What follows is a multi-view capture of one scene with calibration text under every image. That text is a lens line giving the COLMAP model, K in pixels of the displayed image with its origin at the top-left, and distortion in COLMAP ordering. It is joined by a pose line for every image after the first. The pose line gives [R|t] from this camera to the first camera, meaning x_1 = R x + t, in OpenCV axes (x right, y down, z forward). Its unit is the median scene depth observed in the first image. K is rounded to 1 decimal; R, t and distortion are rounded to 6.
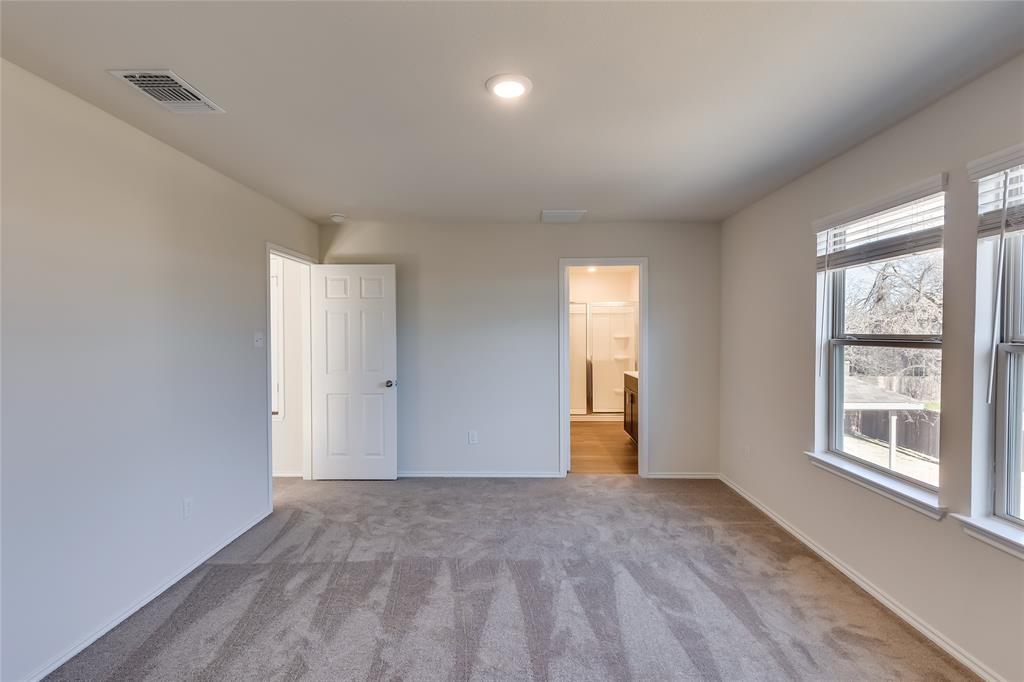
lens RADIAL K [[463.3, 0, 512.0], [0, 463.3, 341.0], [0, 0, 1]] dist [-0.000662, -0.000331]
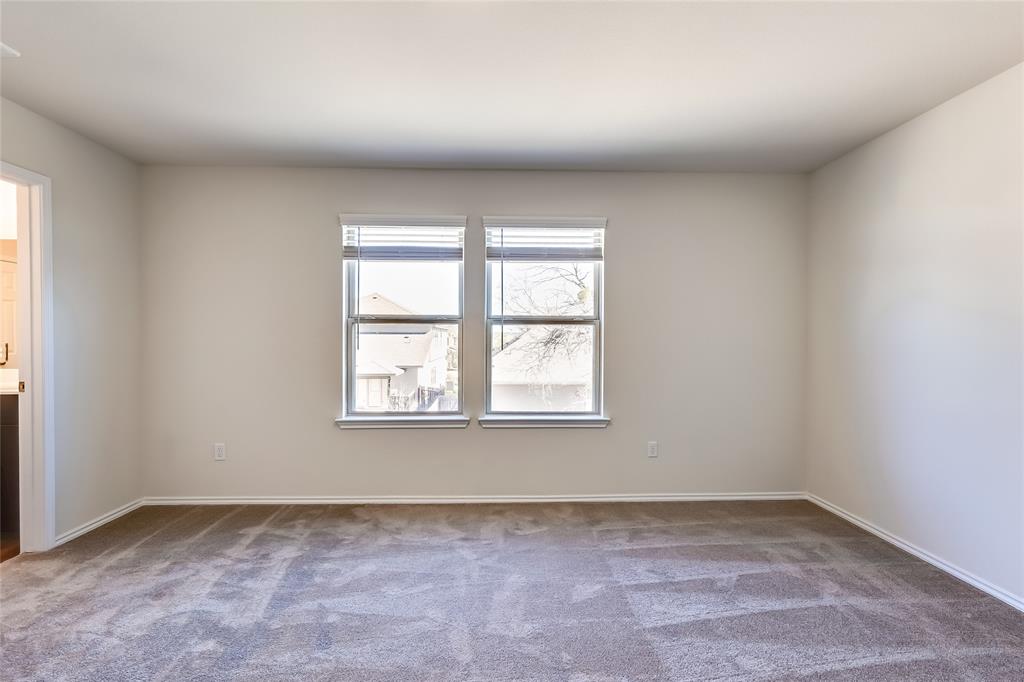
lens RADIAL K [[463.3, 0, 512.0], [0, 463.3, 341.0], [0, 0, 1]] dist [-0.000662, -0.000331]
pose [[-0.071379, 0.003494, 0.997443, -0.510281], [0.019013, 0.999817, -0.002142, 0.063317], [-0.997268, 0.018812, -0.071432, 0.667678]]
